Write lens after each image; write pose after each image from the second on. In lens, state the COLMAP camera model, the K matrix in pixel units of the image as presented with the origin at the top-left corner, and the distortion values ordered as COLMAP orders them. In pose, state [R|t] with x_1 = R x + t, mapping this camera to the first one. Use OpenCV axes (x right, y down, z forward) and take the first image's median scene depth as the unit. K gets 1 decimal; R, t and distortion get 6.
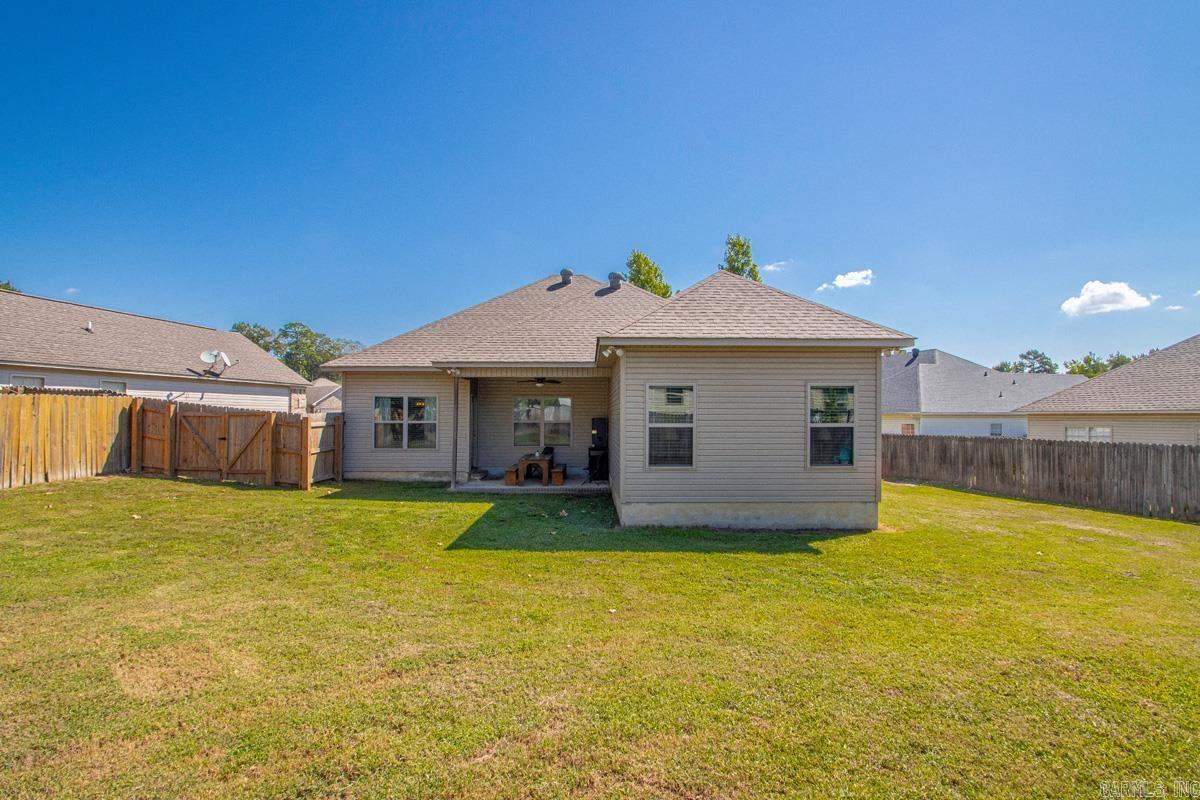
lens RADIAL K [[584.2, 0, 600.4], [0, 584.2, 406.5], [0, 0, 1]] dist [0.018448, -0.015593]
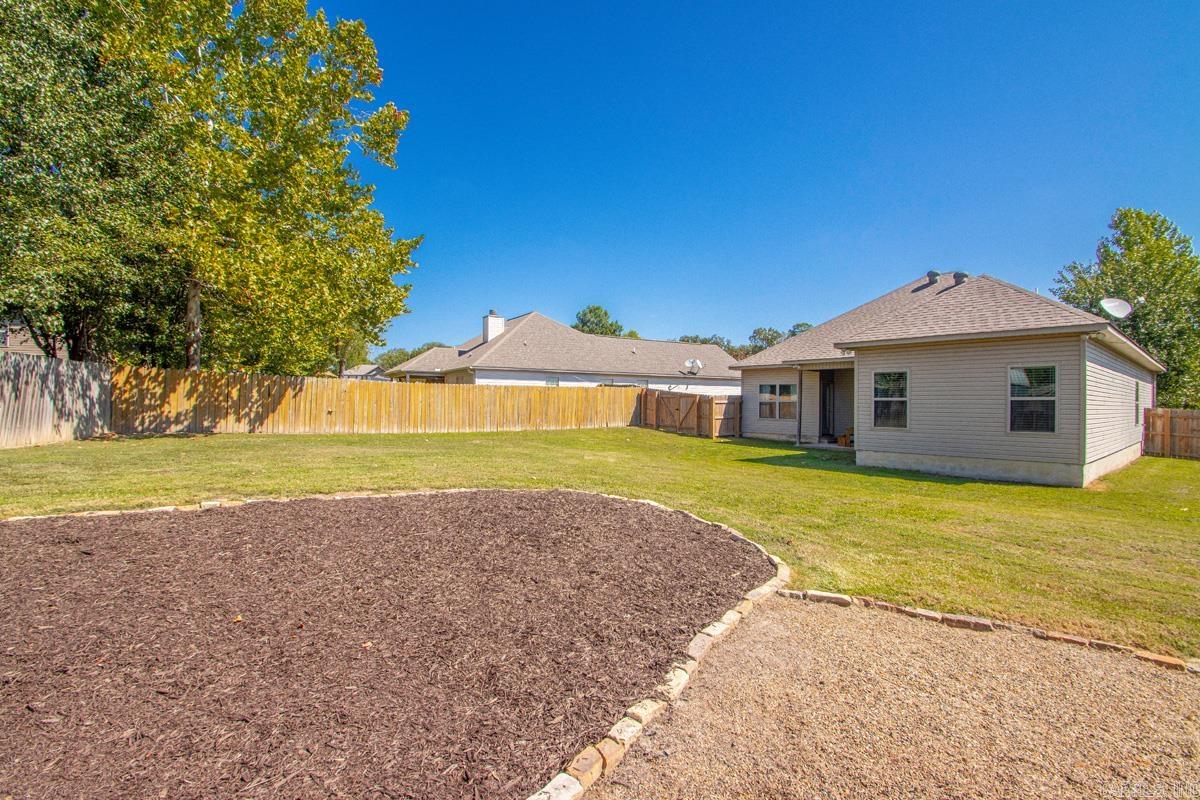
lens RADIAL K [[563.3, 0, 585.0], [0, 563.3, 401.5], [0, 0, 1]] dist [0.018751, -0.021343]
pose [[0.647462, 0.000413, -0.762098, 0.610832], [0.004585, 0.999980, 0.004438, 0.024751], [0.762084, -0.006367, 0.647447, -0.426557]]
